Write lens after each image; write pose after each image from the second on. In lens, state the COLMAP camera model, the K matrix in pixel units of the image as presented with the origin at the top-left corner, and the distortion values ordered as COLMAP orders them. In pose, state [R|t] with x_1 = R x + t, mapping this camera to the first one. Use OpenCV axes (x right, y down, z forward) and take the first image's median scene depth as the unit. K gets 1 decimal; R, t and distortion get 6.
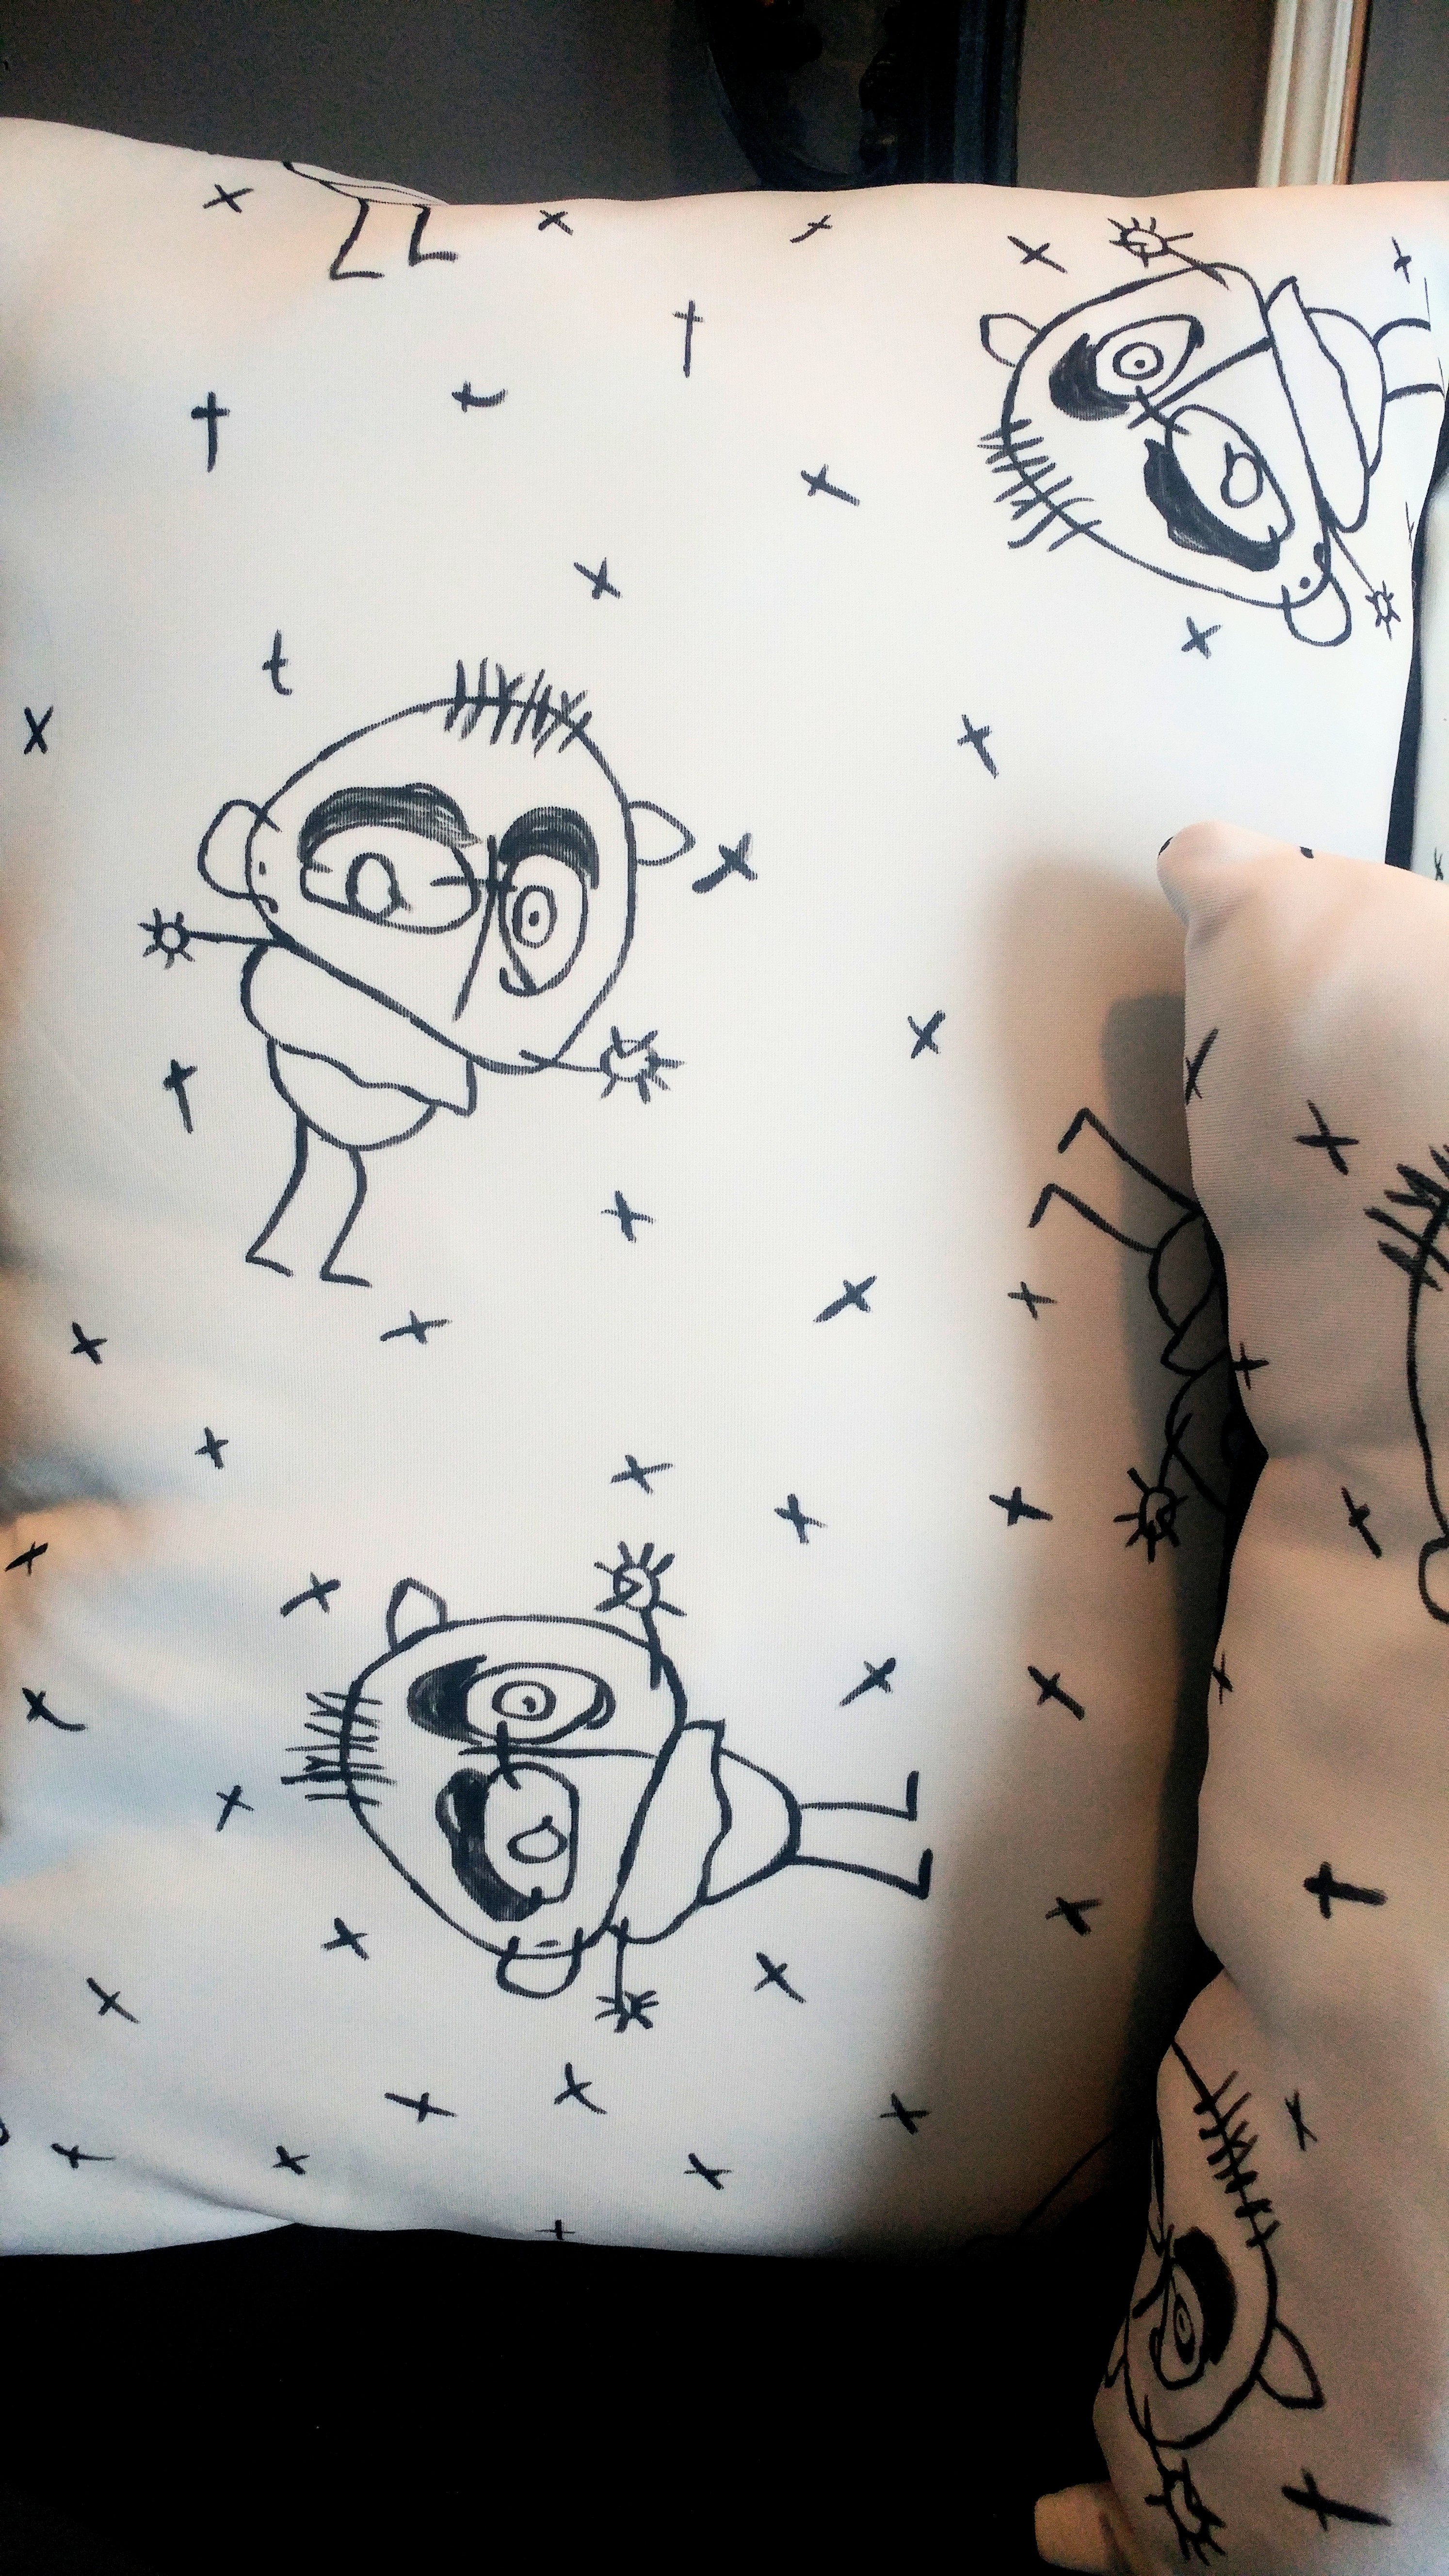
lens RADIAL K [[1836.6, 0, 762.8], [0, 1836.6, 1285.4], [0, 0, 1]] dist [0.009222, 0.002225]
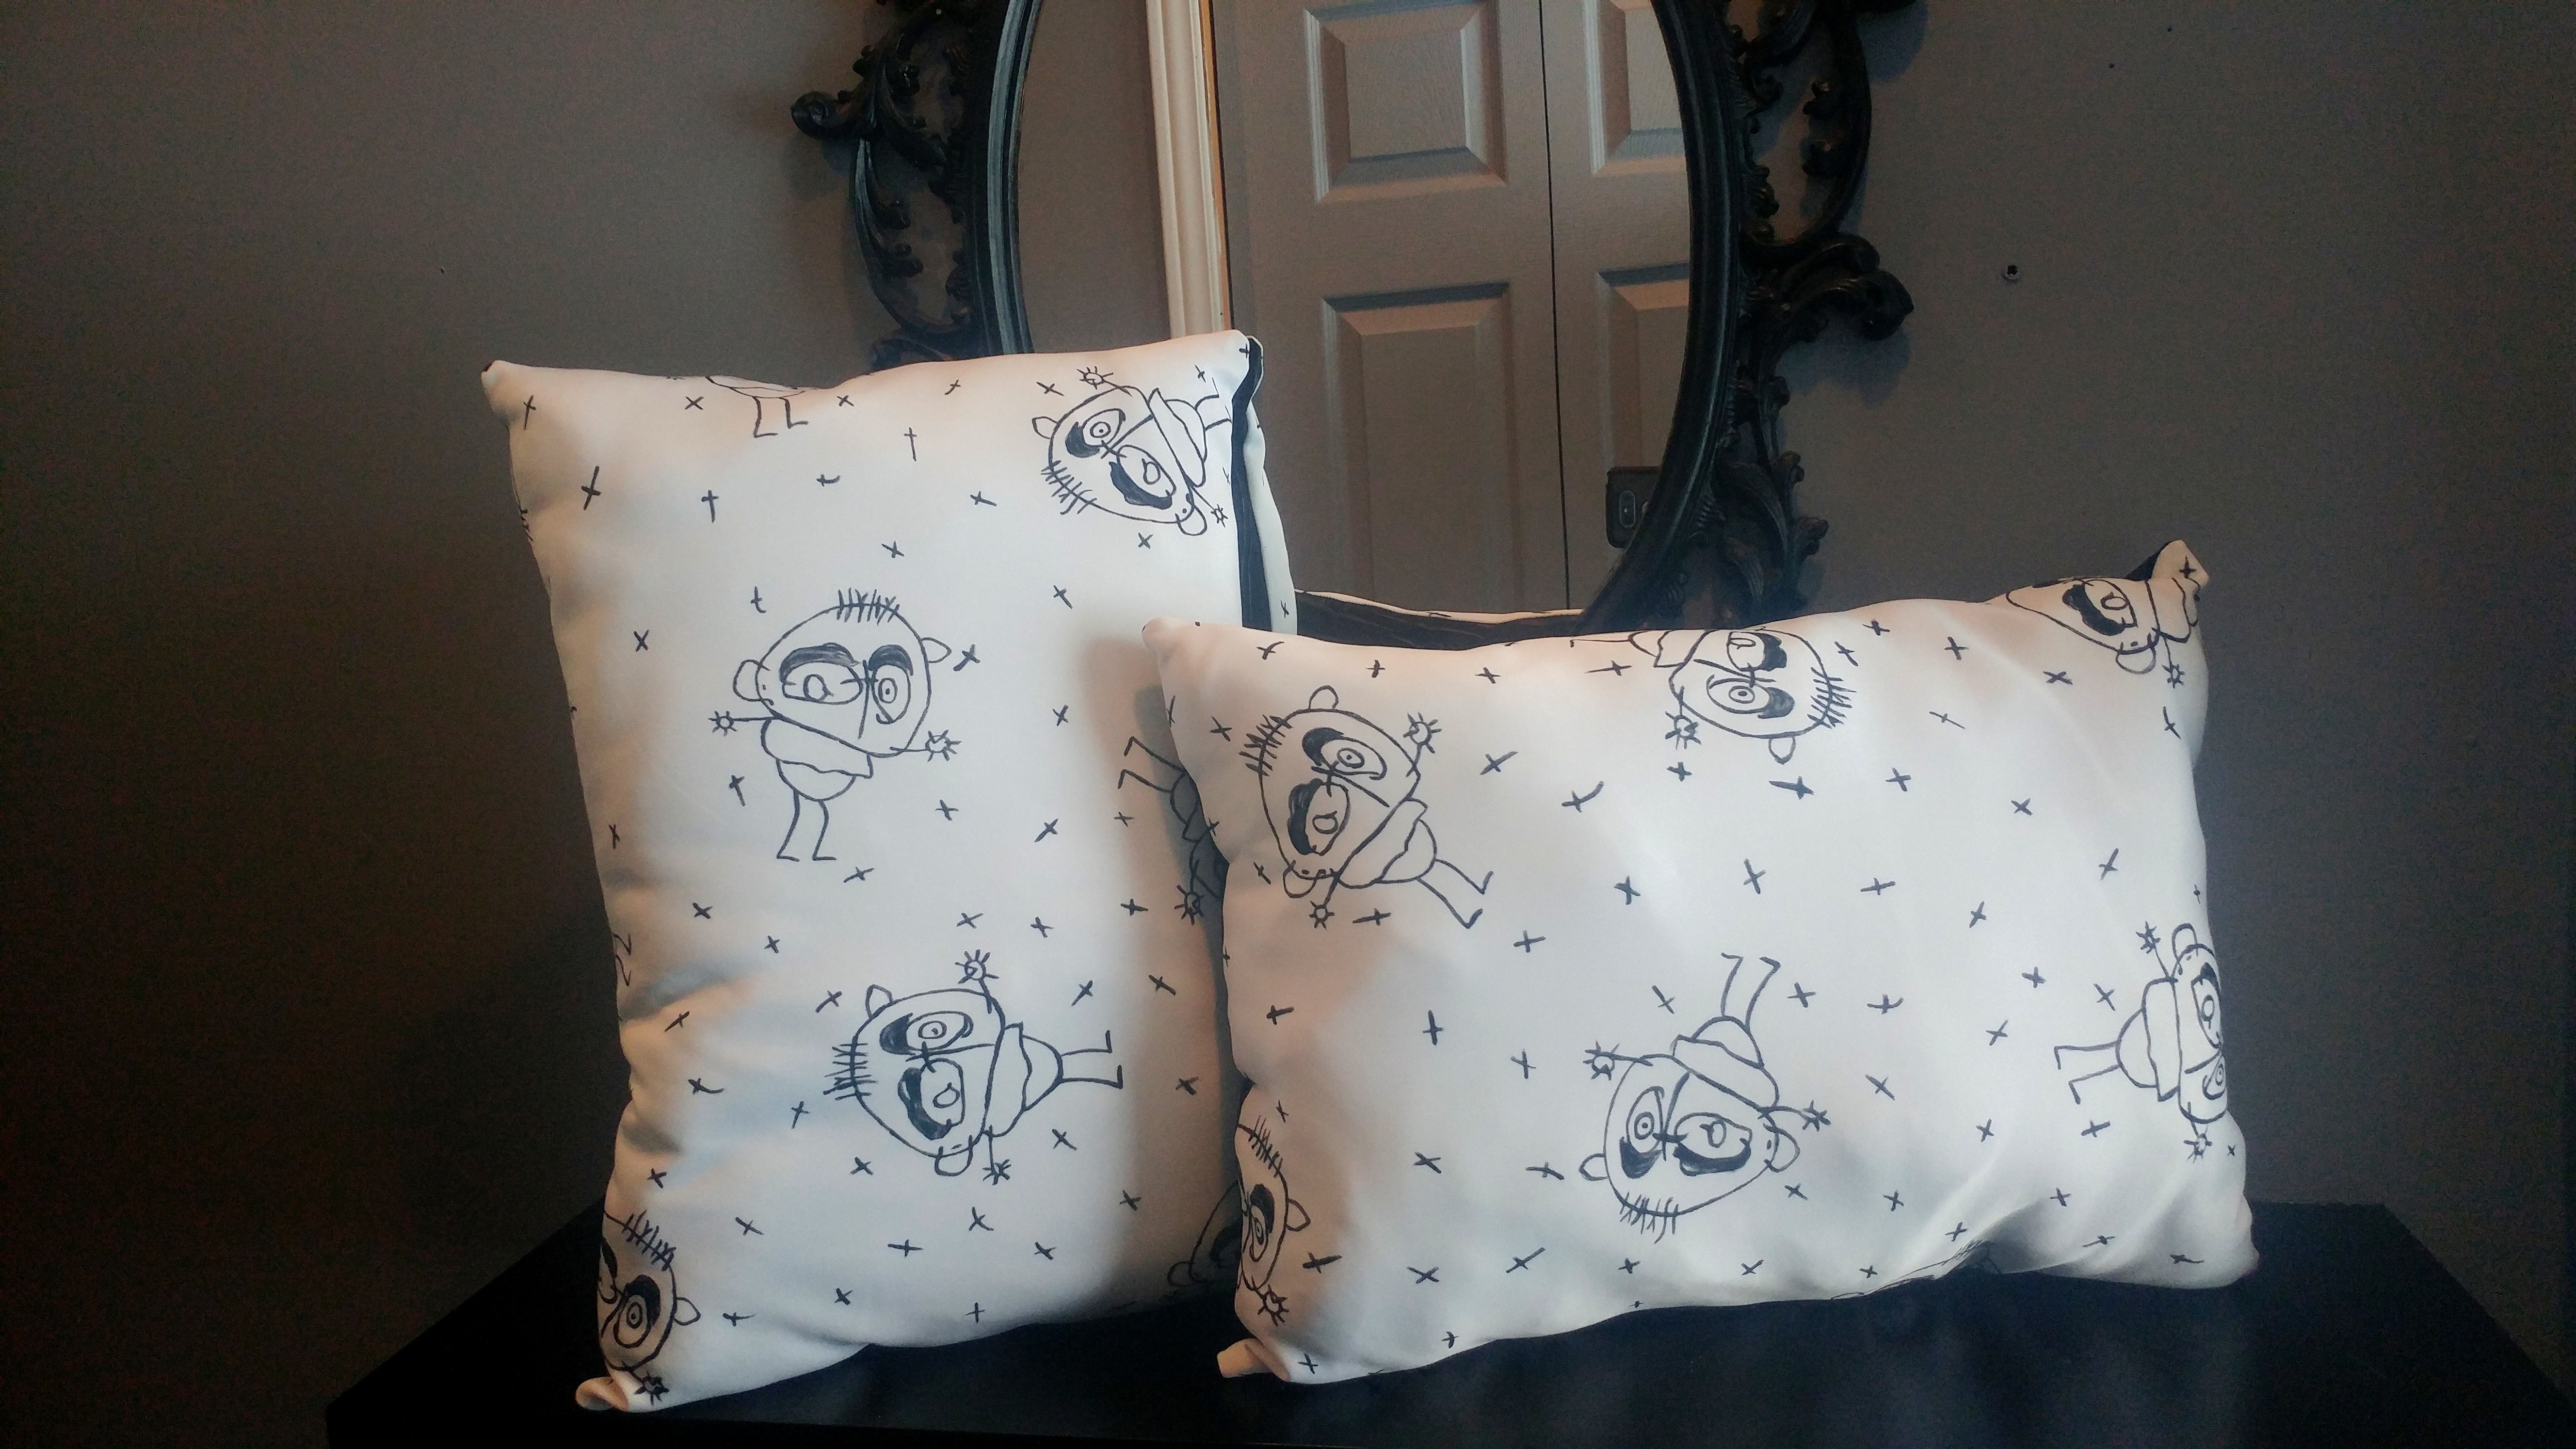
lens RADIAL K [[1836.6, 0, 1288.0], [0, 1836.6, 724.5], [0, 0, 1]] dist [0.009222, 0.002225]
pose [[0.958967, -0.145783, 0.243167, -0.205204], [0.182065, 0.974113, -0.134001, 0.242364], [-0.217337, 0.172775, 0.960684, -1.323279]]
